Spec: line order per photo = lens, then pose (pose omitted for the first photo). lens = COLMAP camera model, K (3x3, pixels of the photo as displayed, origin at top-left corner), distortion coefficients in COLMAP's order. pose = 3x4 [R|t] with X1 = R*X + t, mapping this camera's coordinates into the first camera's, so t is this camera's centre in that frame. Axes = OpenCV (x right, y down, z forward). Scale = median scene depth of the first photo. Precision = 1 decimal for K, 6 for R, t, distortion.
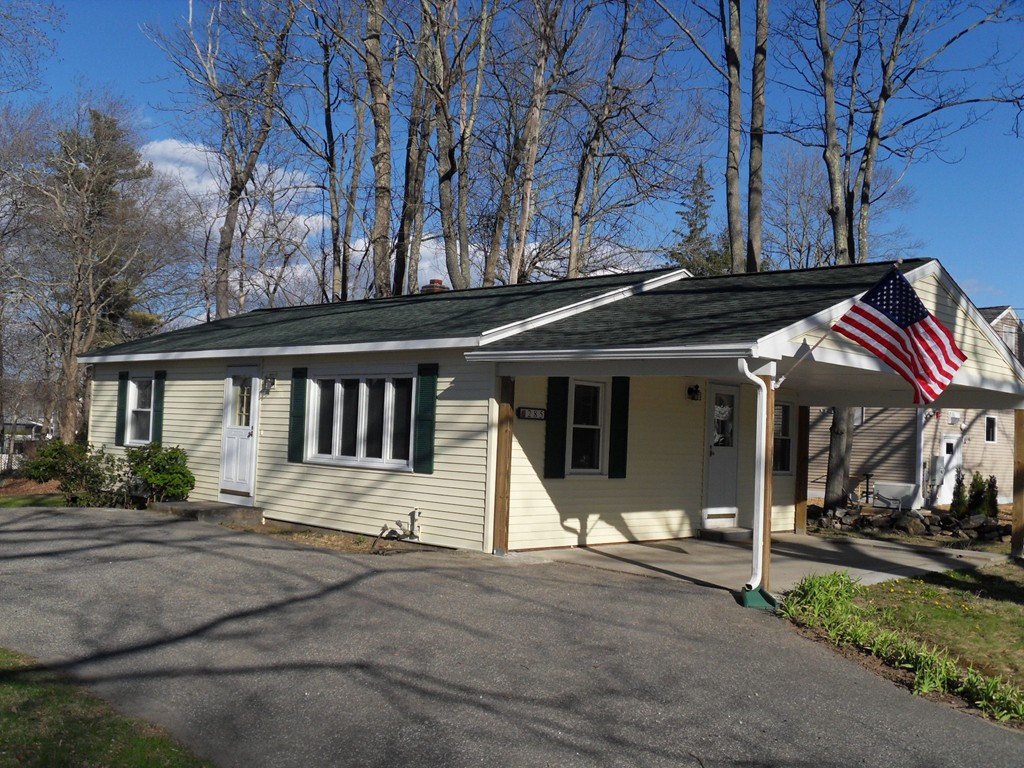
lens RADIAL K [[1065.8, 0, 512.0], [0, 1065.8, 384.0], [0, 0, 1]] dist [-0.019692, 0.002475]
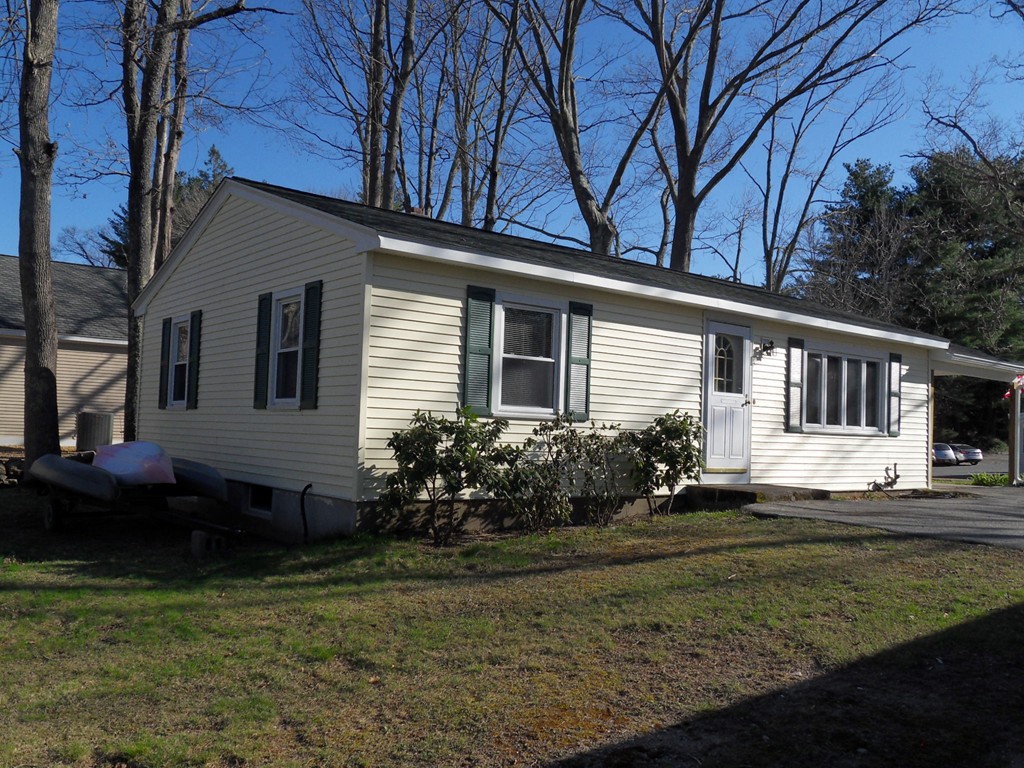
lens RADIAL K [[889.4, 0, 504.2], [0, 889.4, 386.1], [0, 0, 1]] dist [-0.029789, 0.010065]
pose [[0.115984, 0.007979, 0.993219, -1.089247], [-0.080439, 0.996759, 0.001386, 0.052235], [-0.989988, -0.080055, 0.116250, 1.206660]]
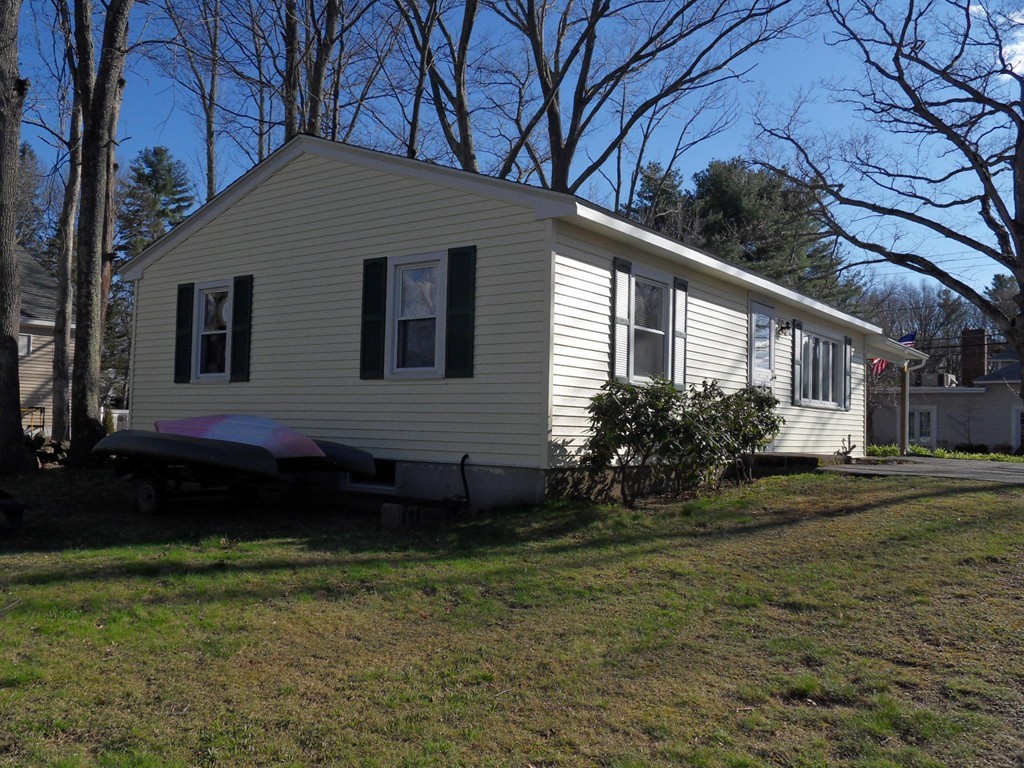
lens RADIAL K [[889.4, 0, 504.2], [0, 889.4, 386.1], [0, 0, 1]] dist [-0.029789, 0.010065]
pose [[-0.146678, -0.003844, 0.989177, -1.090964], [-0.083202, 0.996497, -0.008465, 0.088282], [-0.985679, -0.083543, -0.146484, 1.469936]]
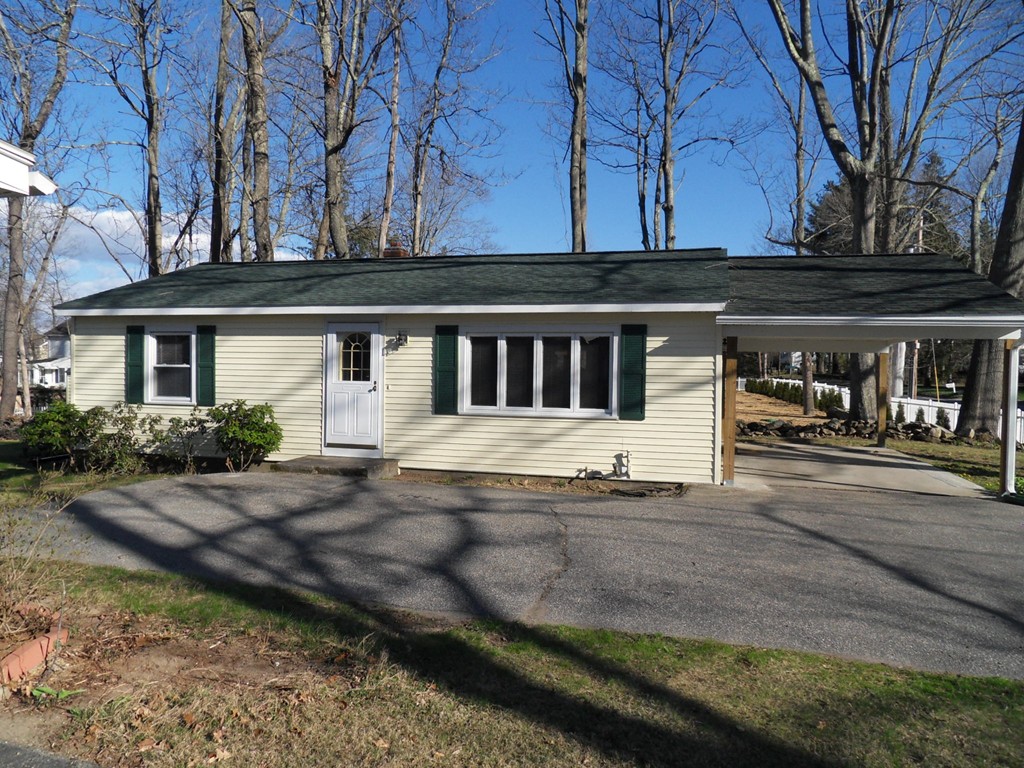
lens RADIAL K [[752.5, 0, 496.0], [0, 752.5, 389.3], [0, 0, 1]] dist [-0.012332, 0.009248]
pose [[0.866905, -0.043640, 0.496560, -0.545887], [-0.000760, 0.996044, 0.088864, -0.019005], [-0.498473, -0.077414, 0.863442, 0.334976]]
